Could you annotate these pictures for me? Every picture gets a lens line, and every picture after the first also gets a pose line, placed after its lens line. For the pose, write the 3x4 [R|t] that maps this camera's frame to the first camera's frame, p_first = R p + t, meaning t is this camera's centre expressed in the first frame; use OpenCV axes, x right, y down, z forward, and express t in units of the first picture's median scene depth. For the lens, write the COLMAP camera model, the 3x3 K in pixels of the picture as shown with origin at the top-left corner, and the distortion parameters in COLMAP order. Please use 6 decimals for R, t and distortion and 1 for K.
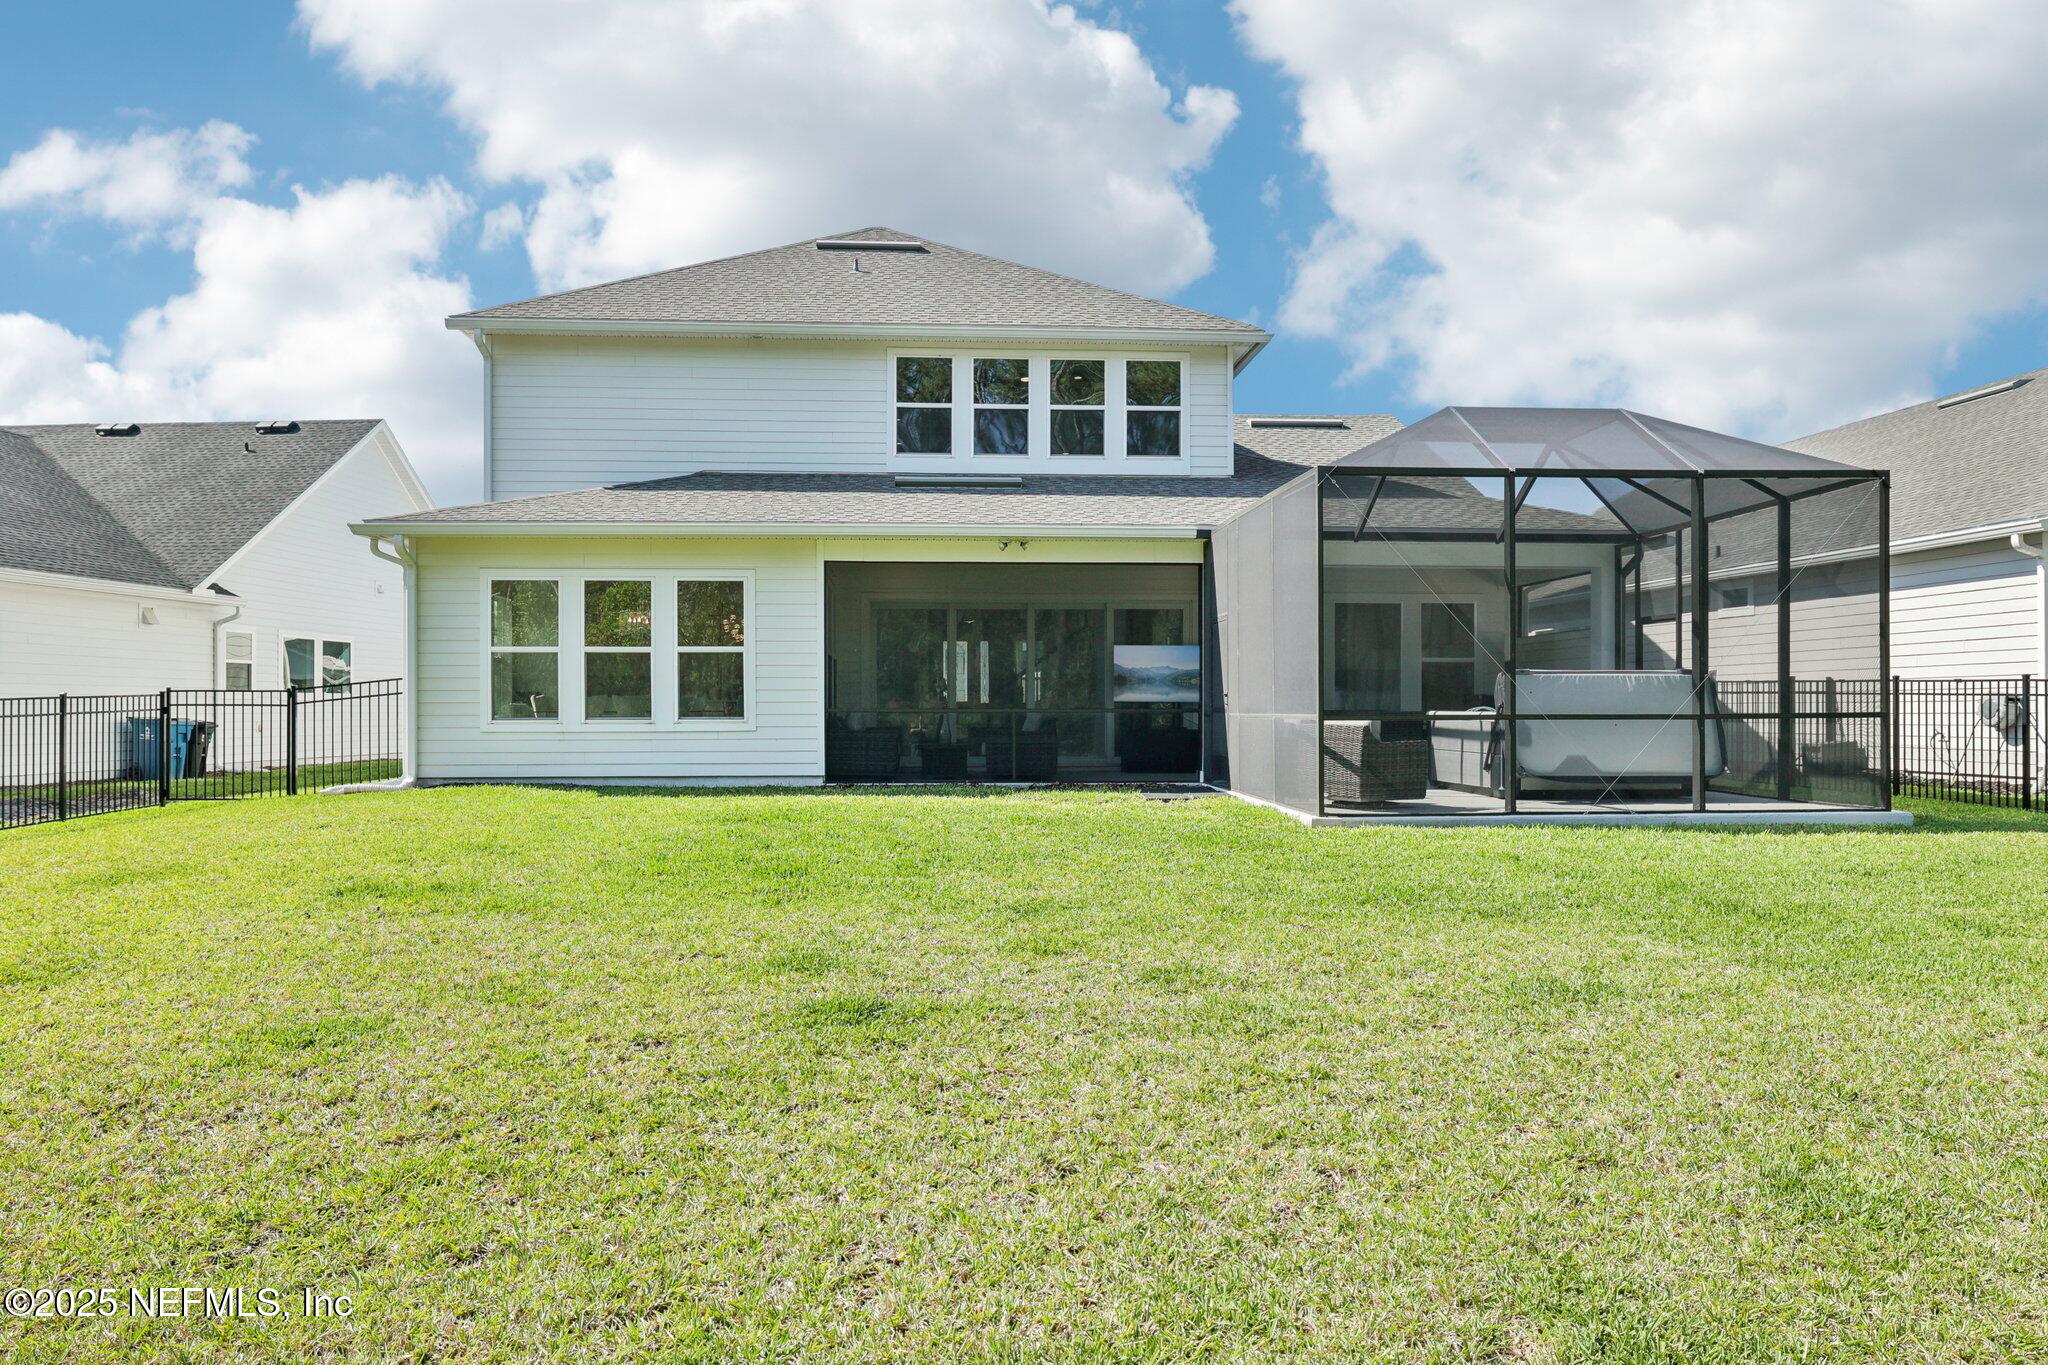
lens RADIAL K [[1436.0, 0, 1024.0], [0, 1436.0, 712.5], [0, 0, 1]] dist [-0.003725, -0.002783]
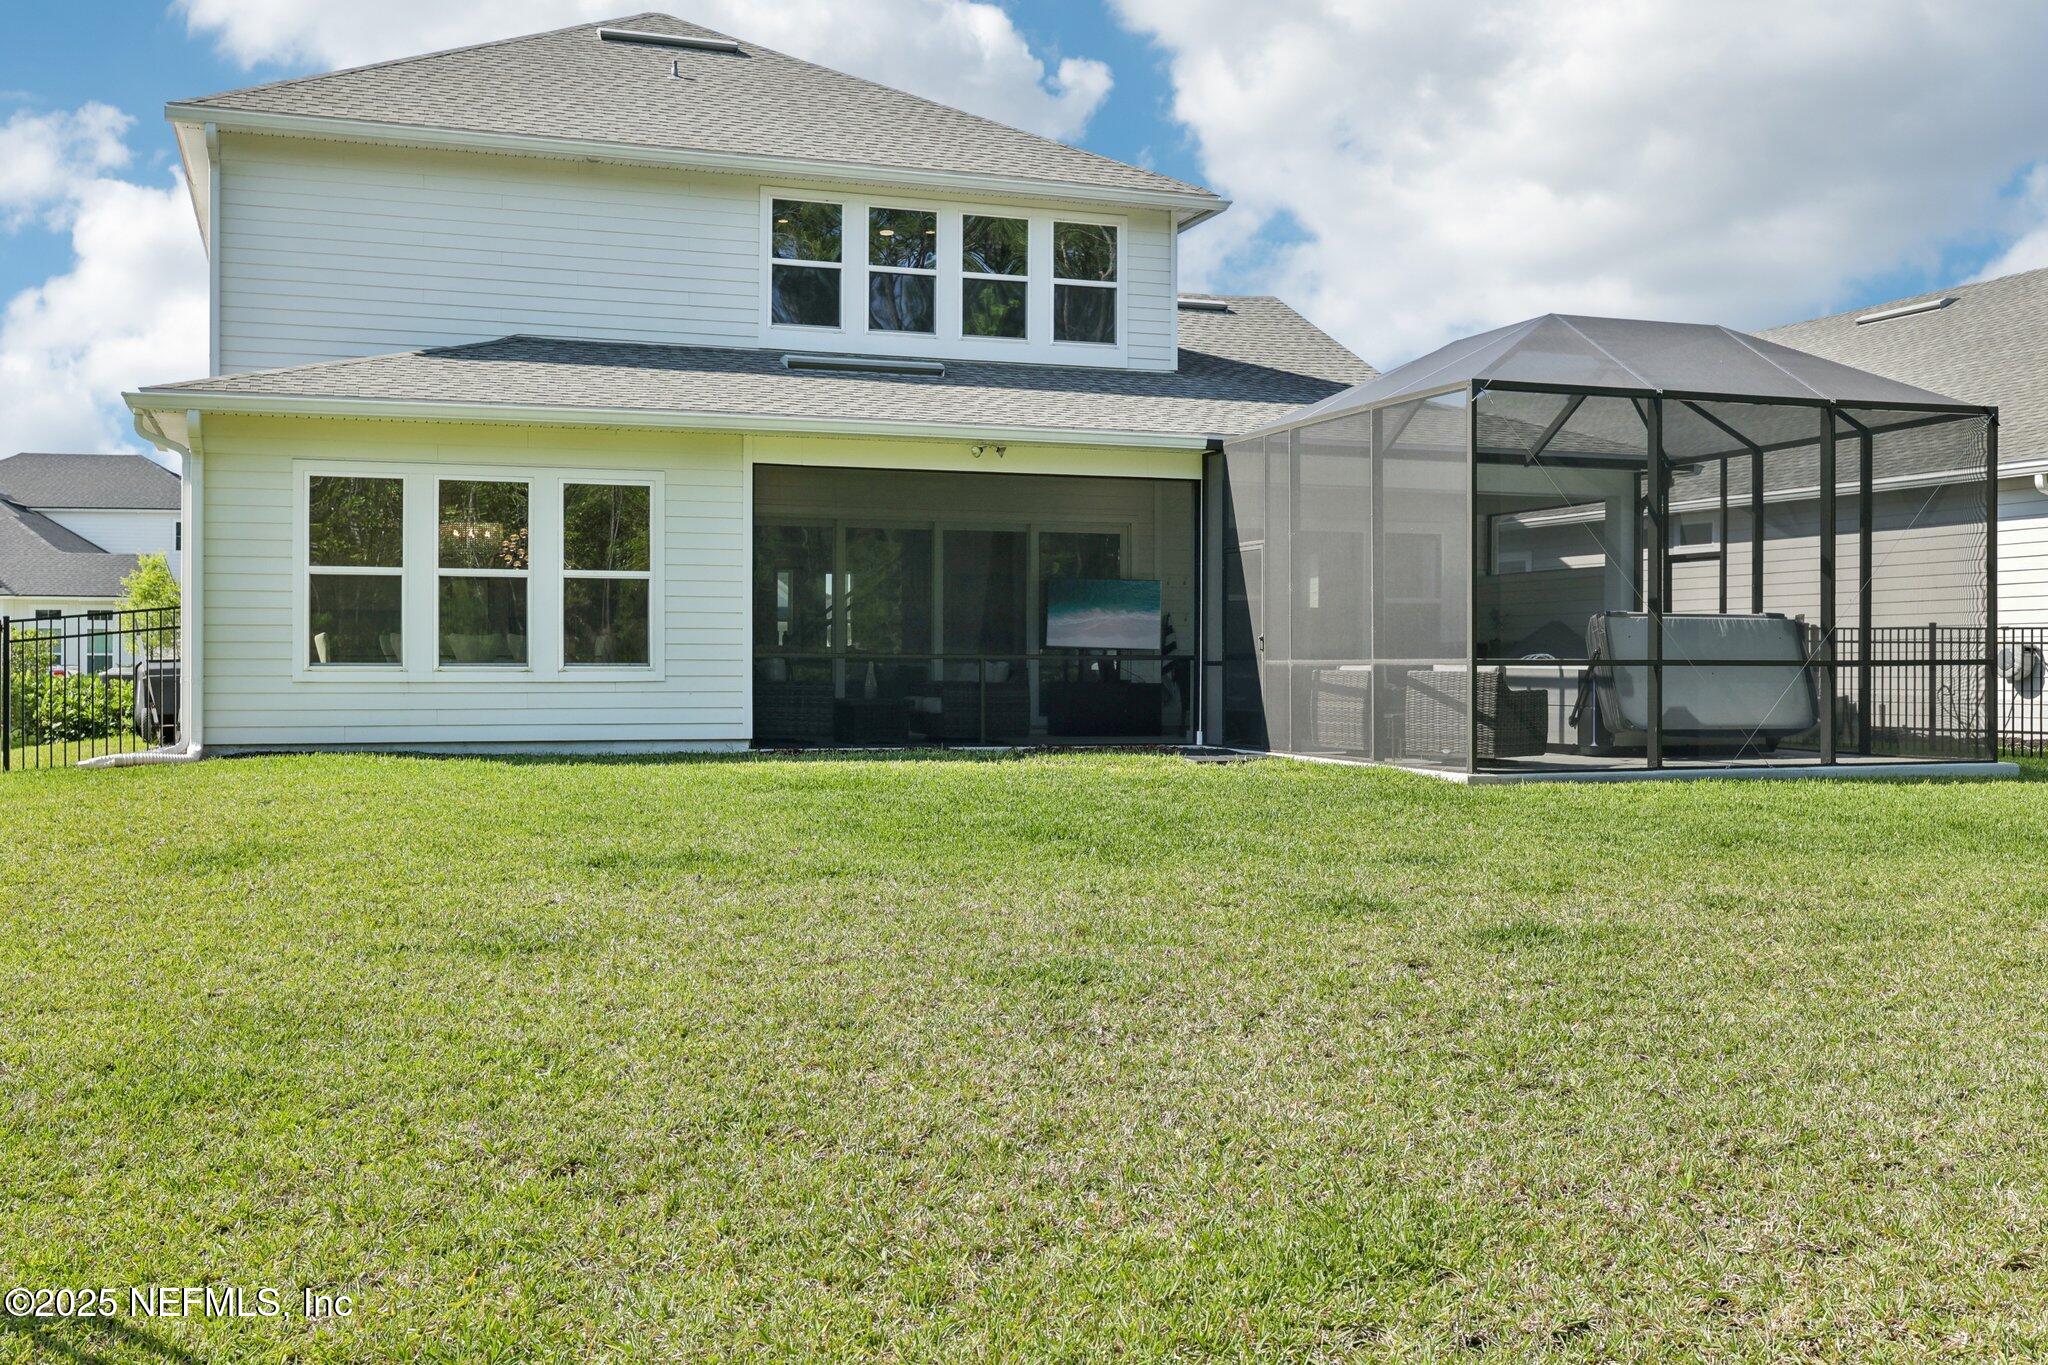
lens RADIAL K [[1999.6, 0, 1024.0], [0, 1999.6, 682.5], [0, 0, 1]] dist [-0.003451, -0.009256]
pose [[0.963415, 0.001115, 0.268012, -0.288421], [-0.002544, 0.999984, 0.004982, 0.007646], [-0.268002, -0.005481, 0.963403, -0.084482]]
